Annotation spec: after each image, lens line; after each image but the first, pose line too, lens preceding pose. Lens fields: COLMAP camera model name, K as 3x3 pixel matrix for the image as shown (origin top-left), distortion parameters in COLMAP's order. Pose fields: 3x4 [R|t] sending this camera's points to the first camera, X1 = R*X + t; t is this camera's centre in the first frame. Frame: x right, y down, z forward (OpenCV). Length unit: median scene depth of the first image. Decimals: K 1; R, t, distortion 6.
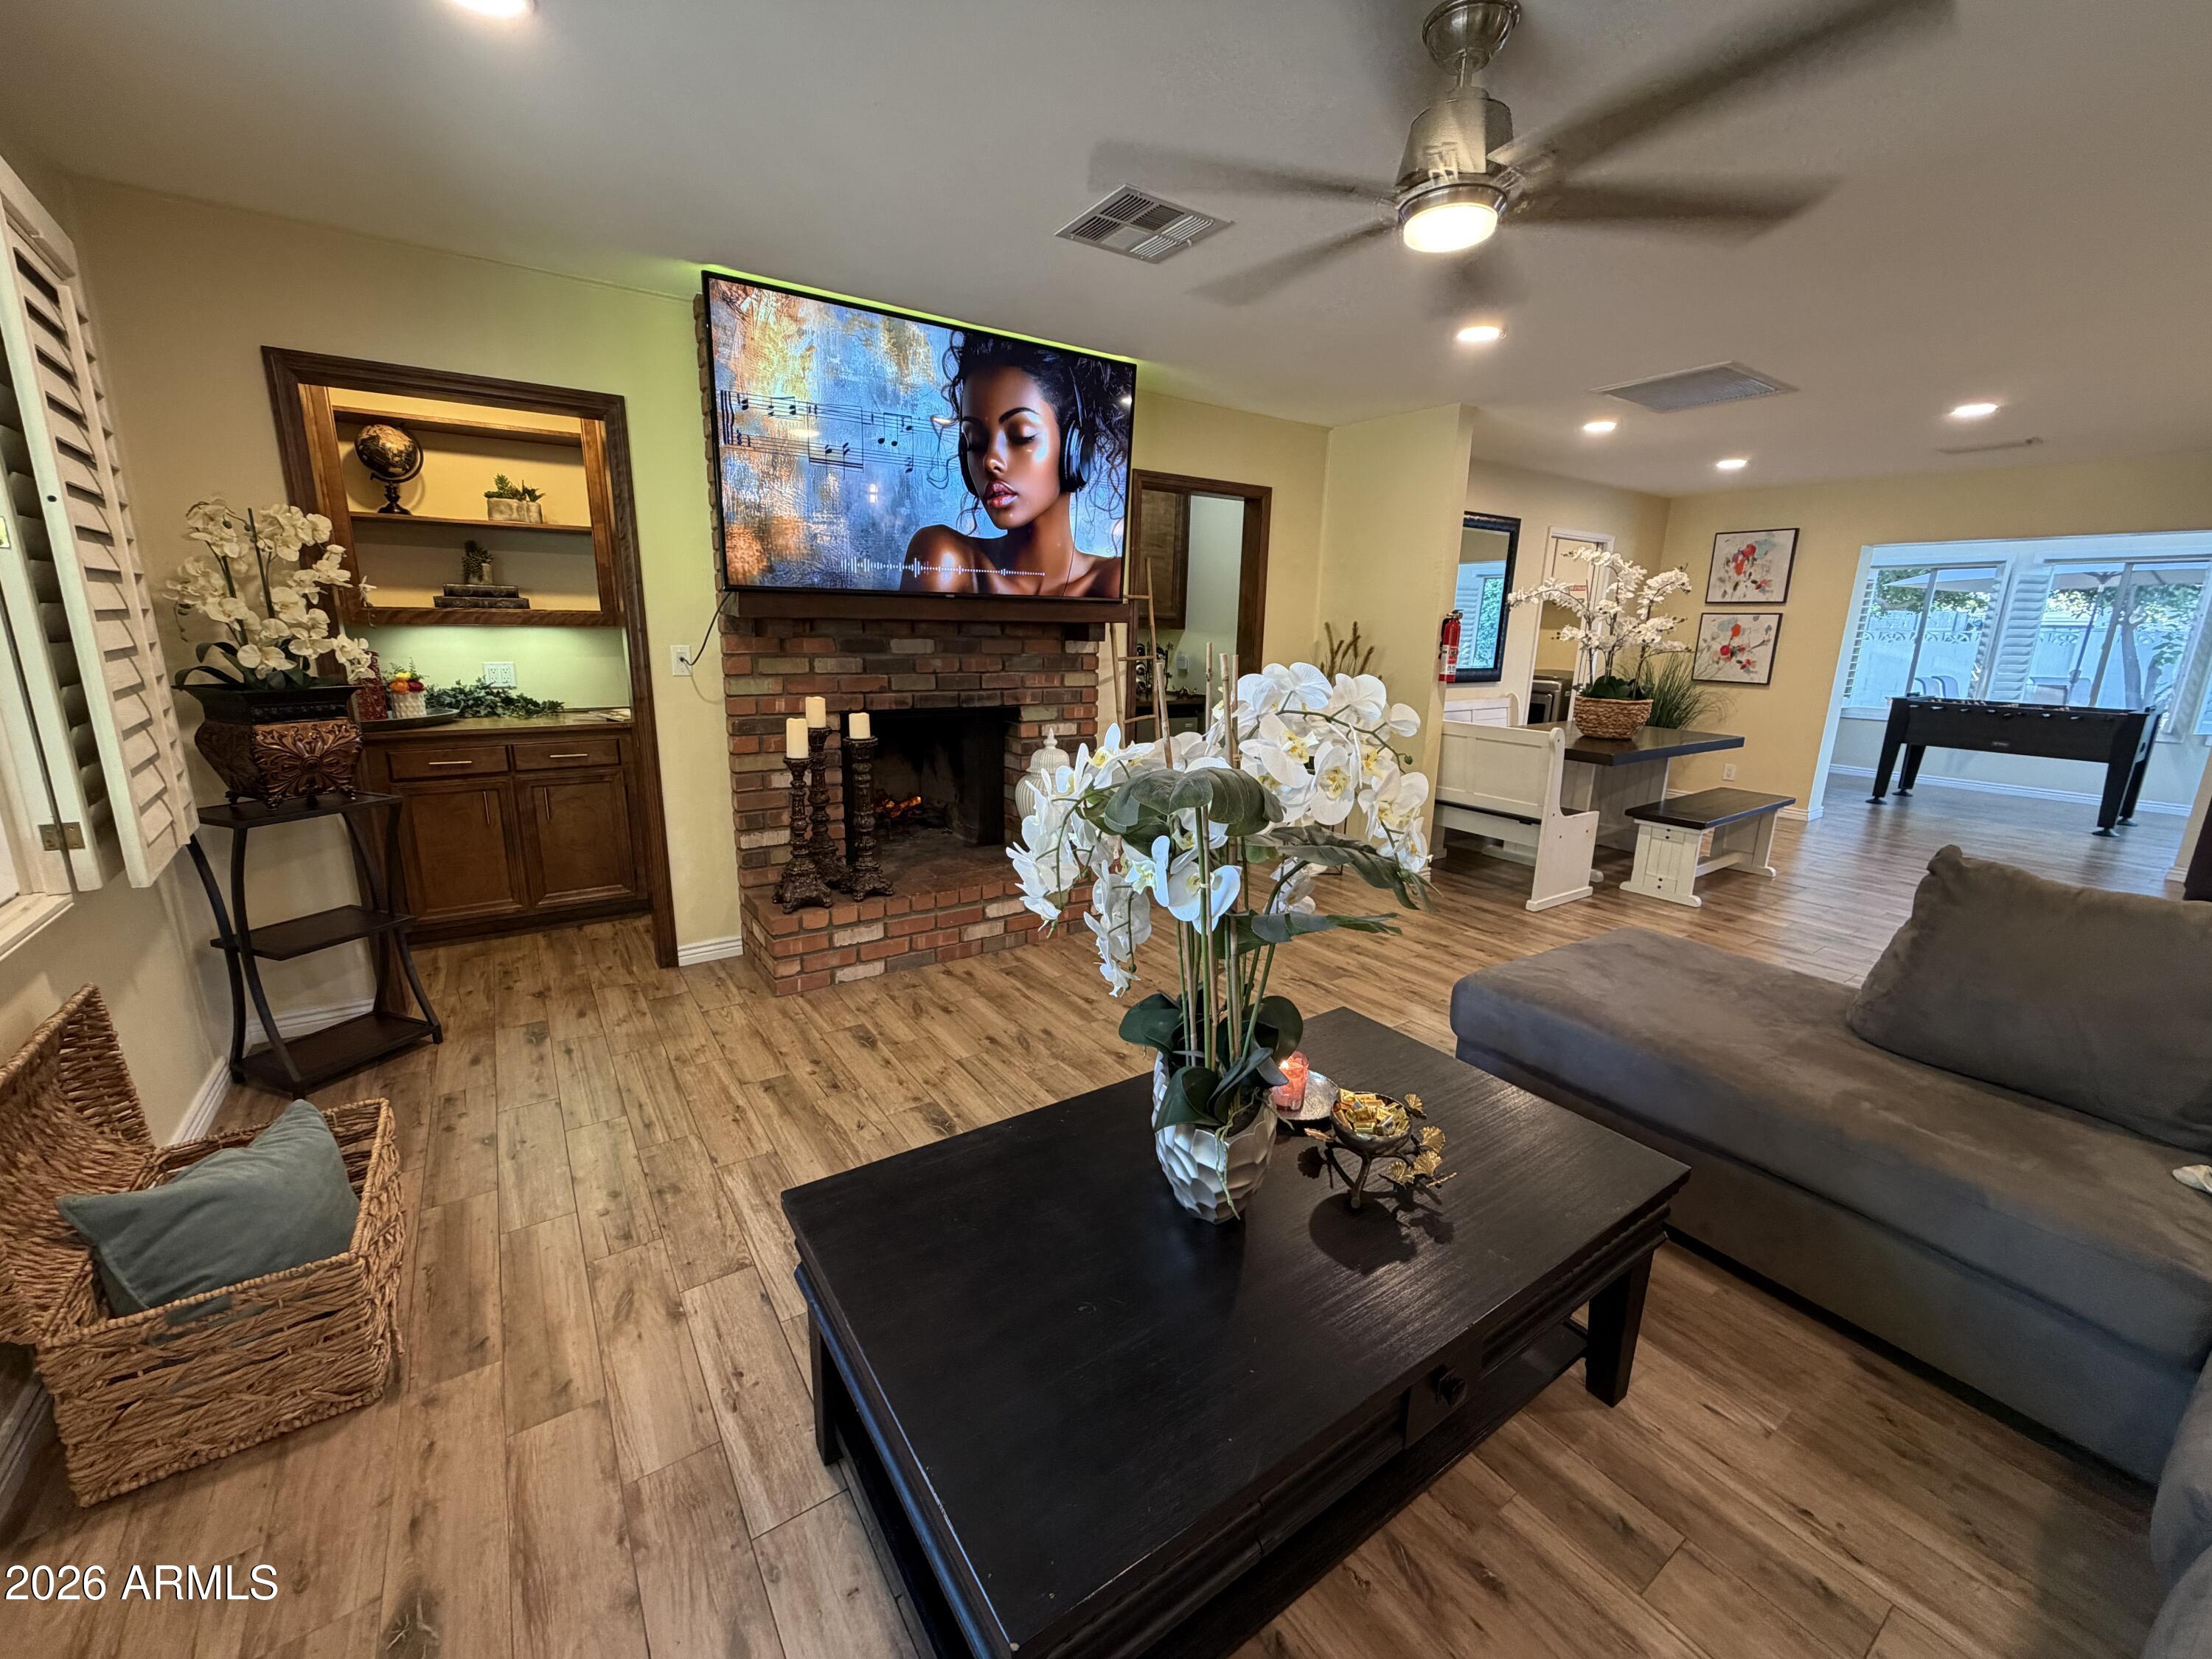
lens RADIAL K [[881.7, 0, 1101.5], [0, 881.7, 826.4], [0, 0, 1]] dist [0.000276, -0.000042]
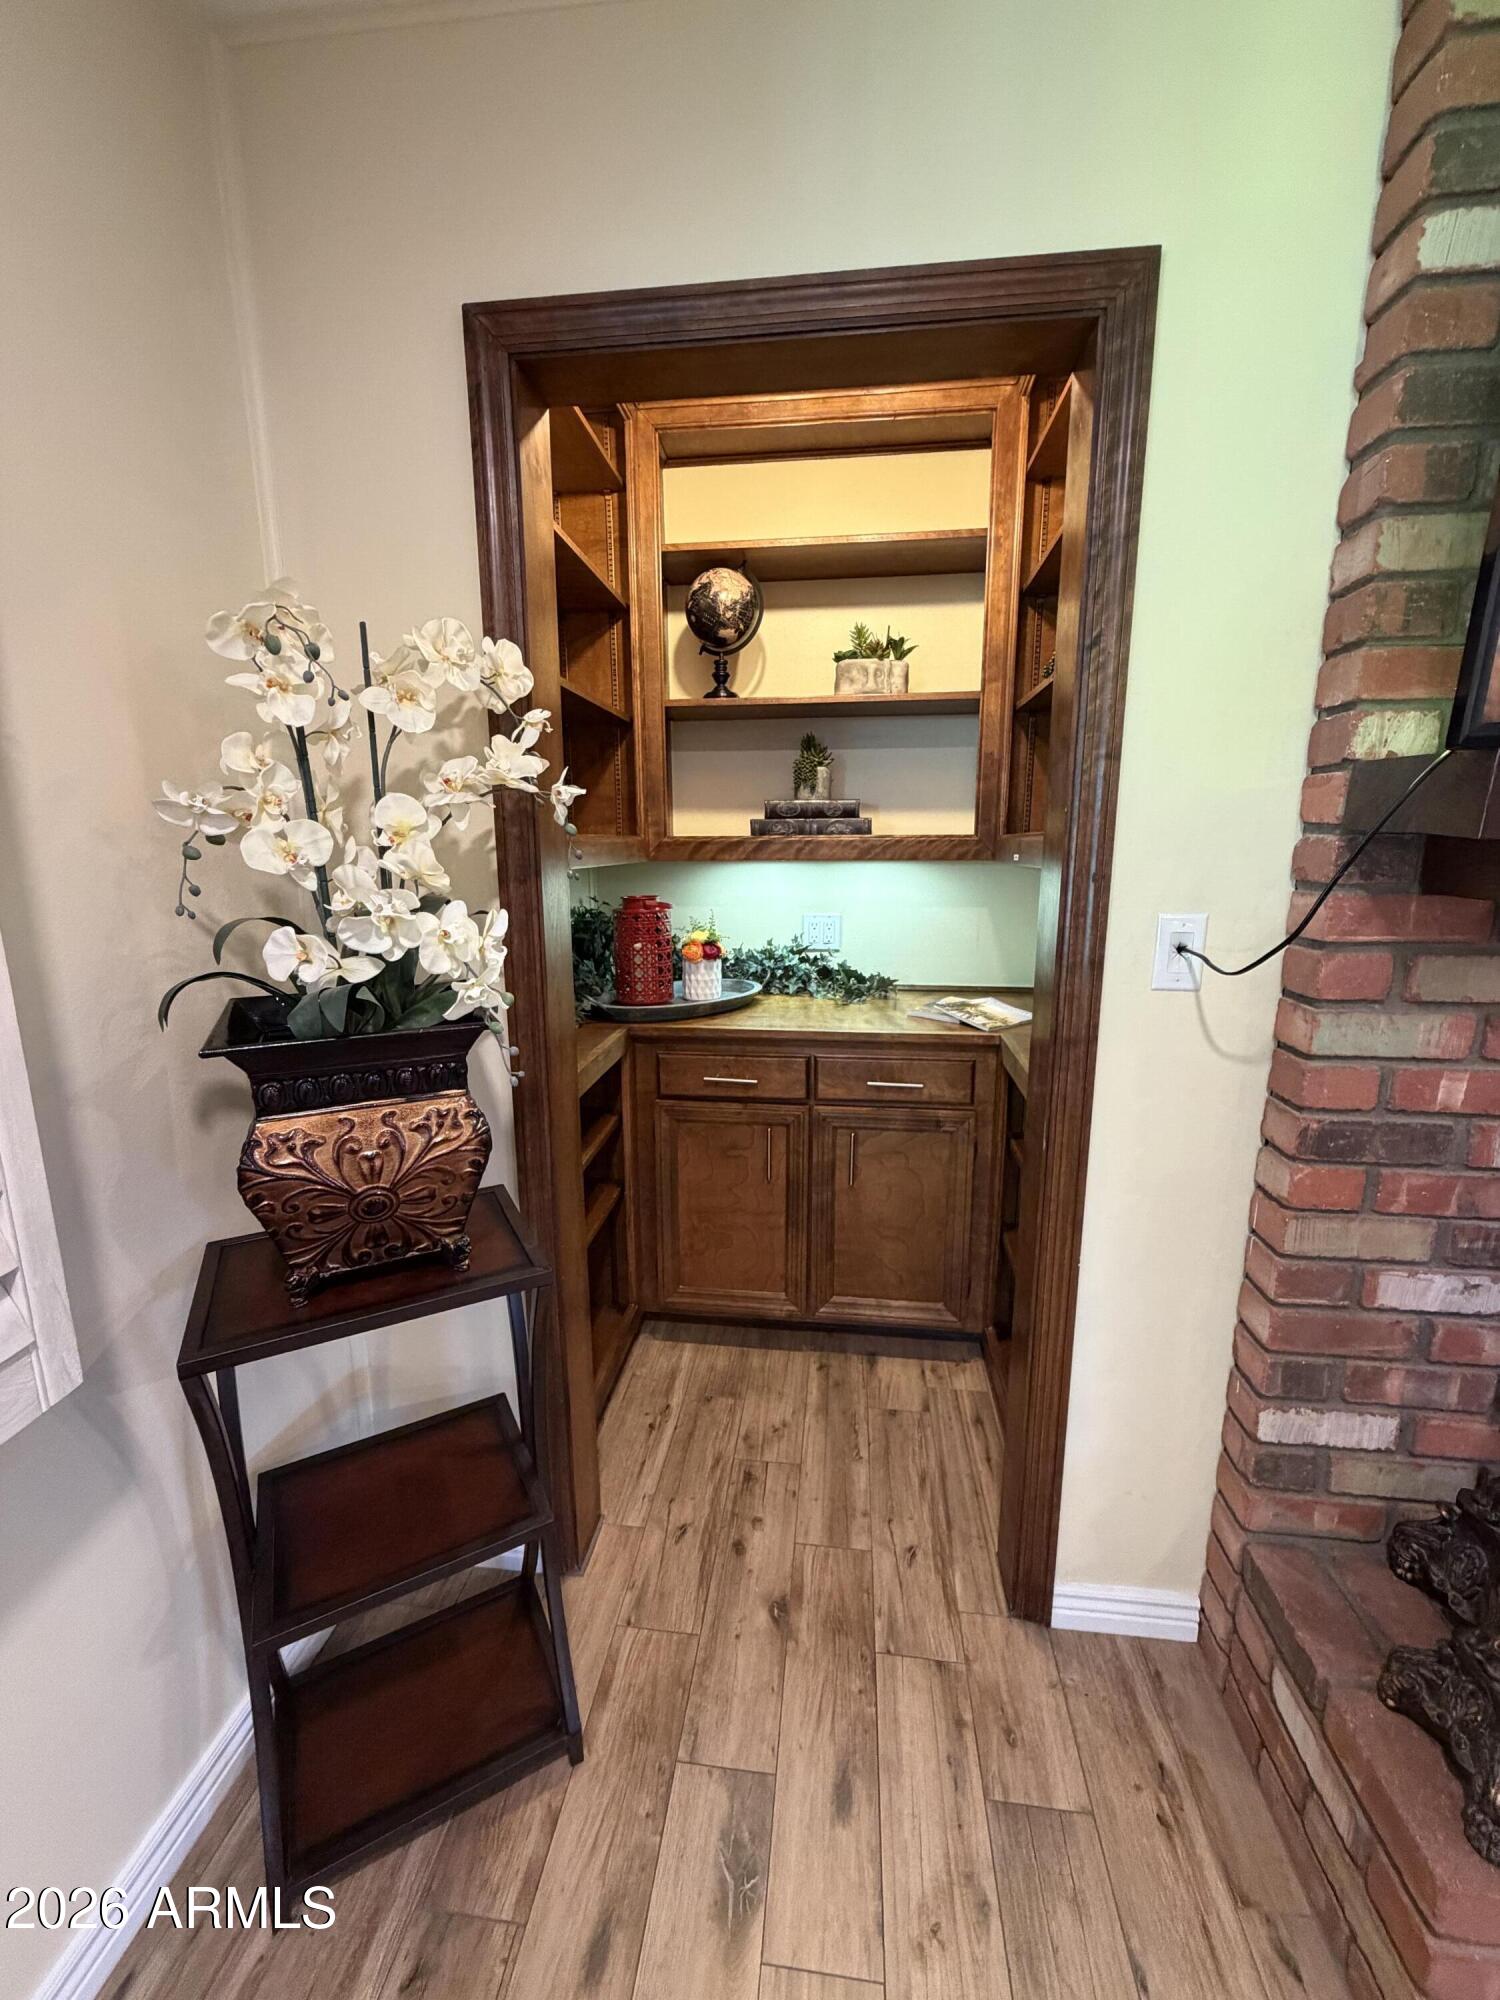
lens RADIAL K [[797.2, 0, 750.1], [0, 797.2, 997.1], [0, 0, 1]] dist [0.000276, -0.000042]
pose [[0.753384, 0.105224, -0.649107, -0.351803], [-0.131360, 0.991301, 0.008234, -0.132298], [0.644327, 0.079064, 0.760653, 0.551897]]
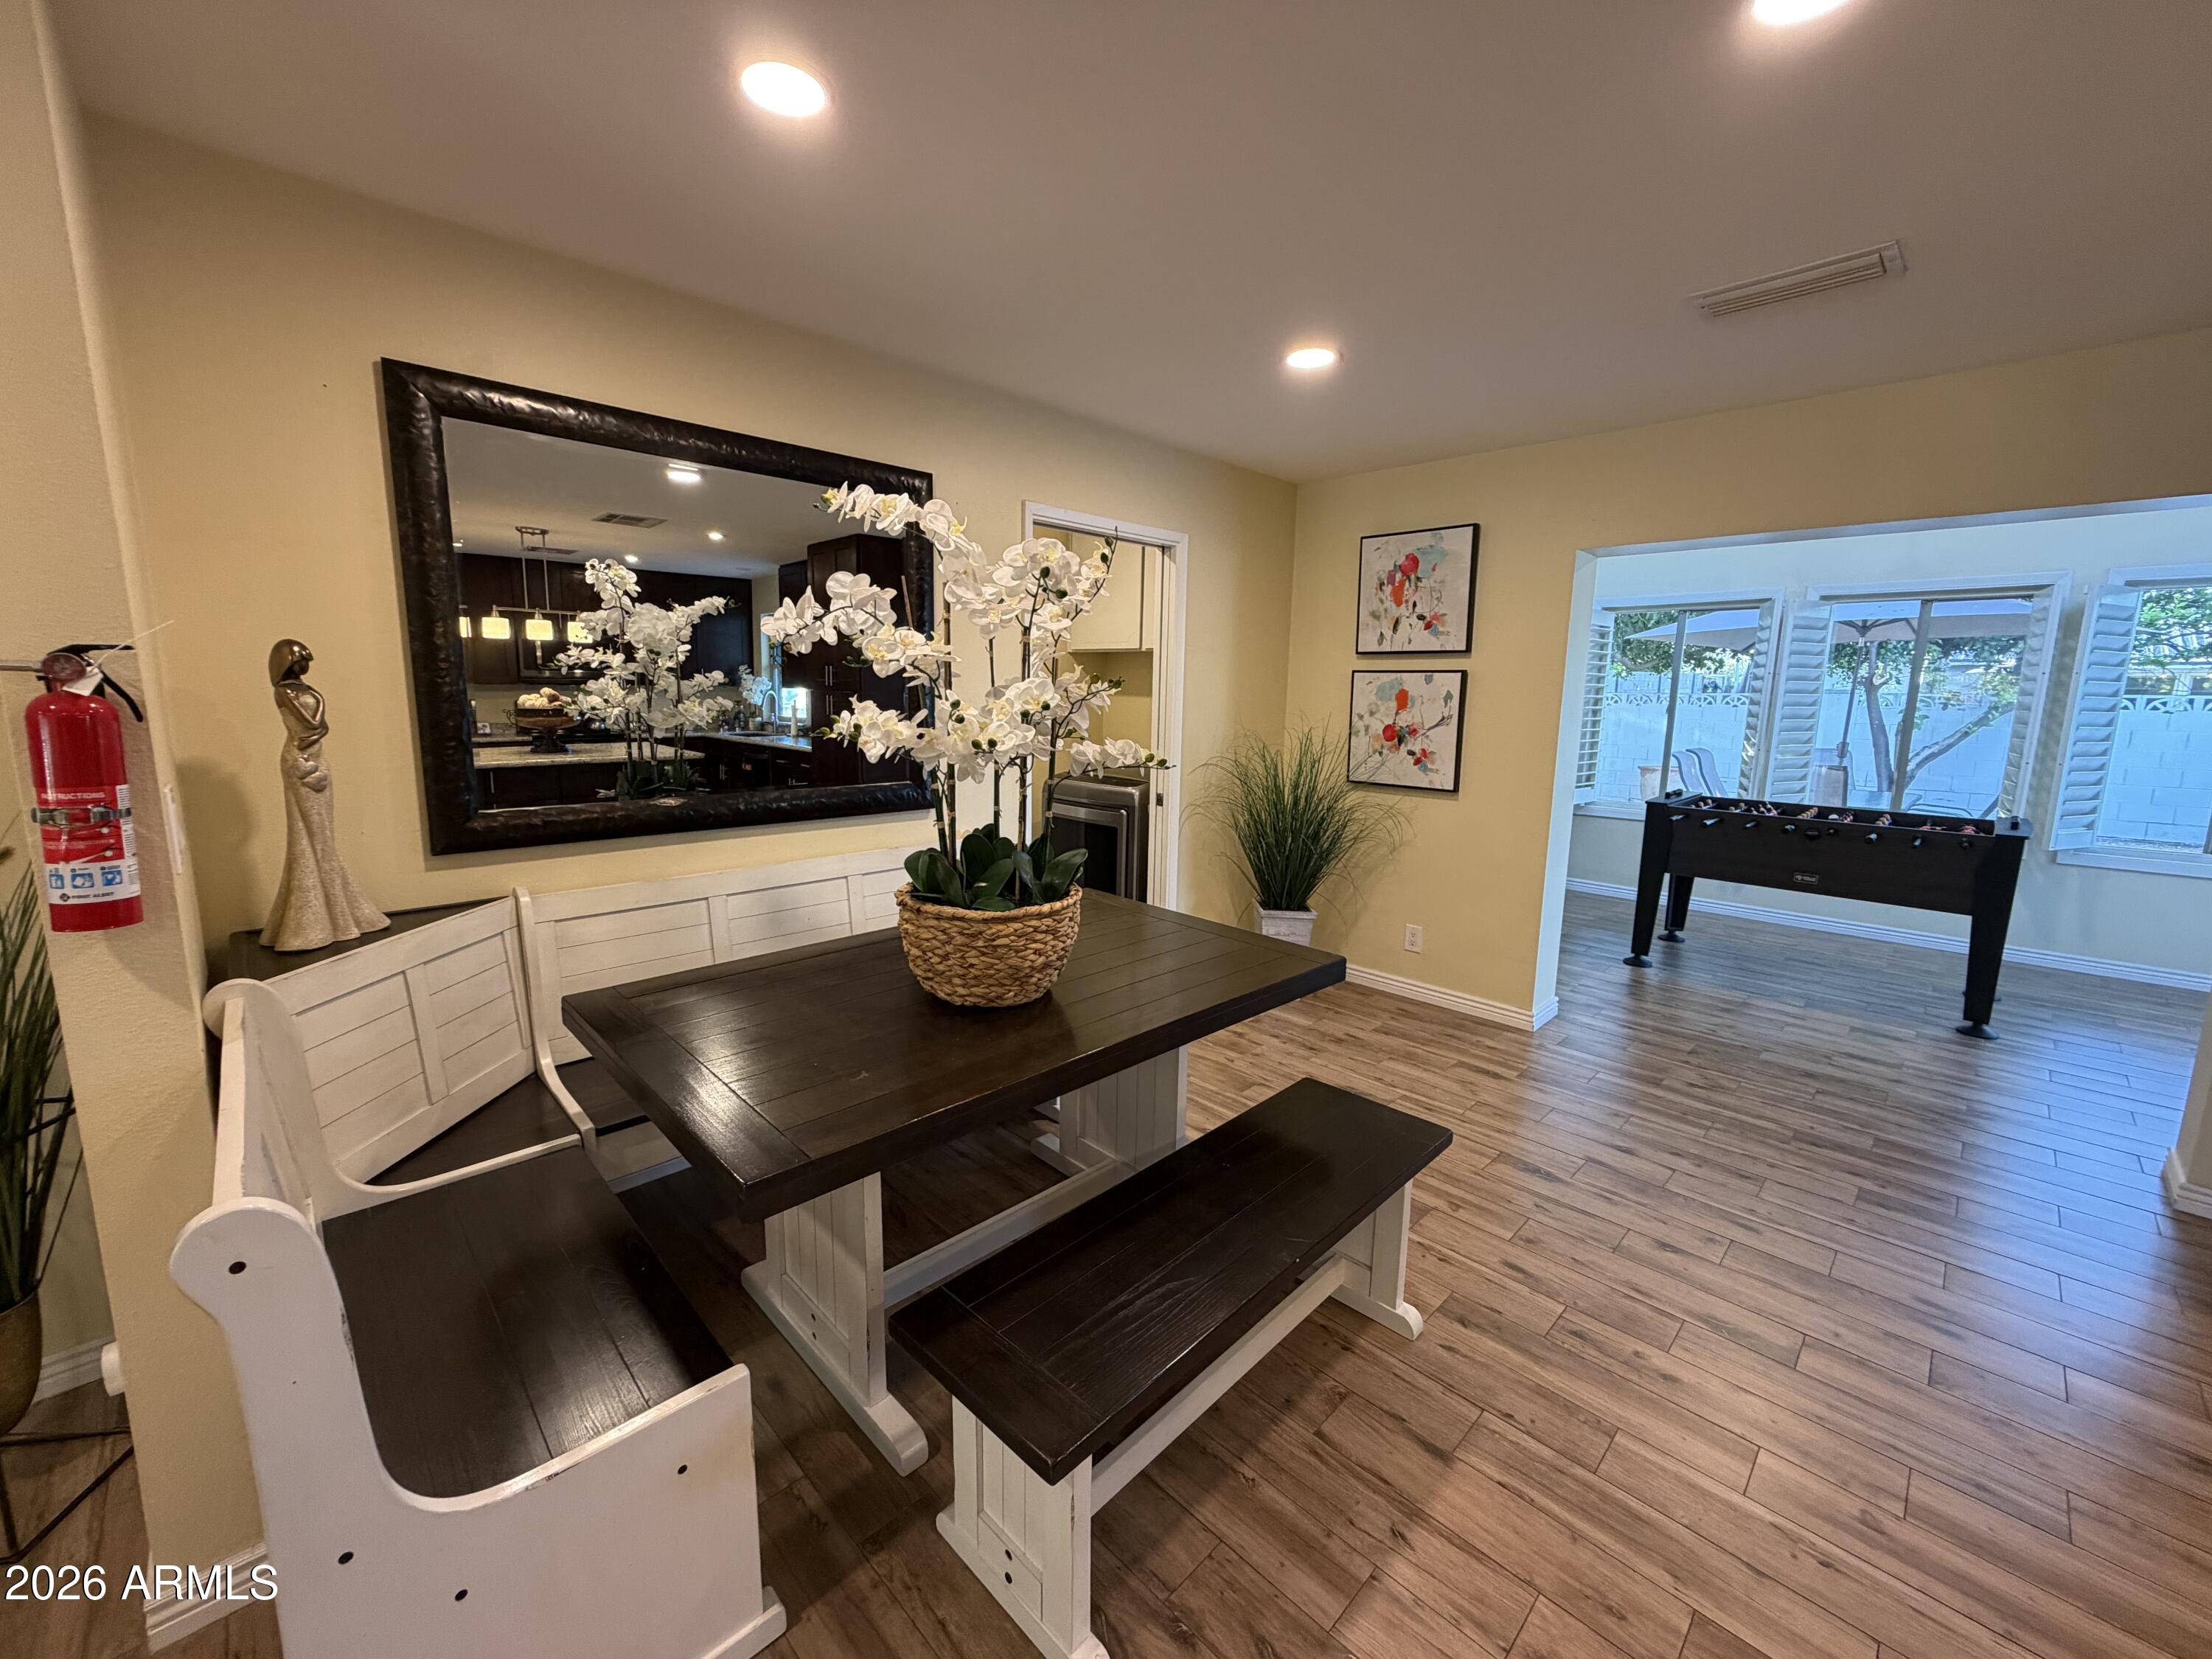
lens RADIAL K [[872.9, 0, 1101.8], [0, 872.9, 827.8], [0, 0, 1]] dist [-0.000479, -0.000044]
pose [[0.985348, -0.031091, 0.167697, 0.796148], [0.042005, 0.997196, -0.061932, -0.206543], [-0.165301, 0.068068, 0.983891, 0.880957]]
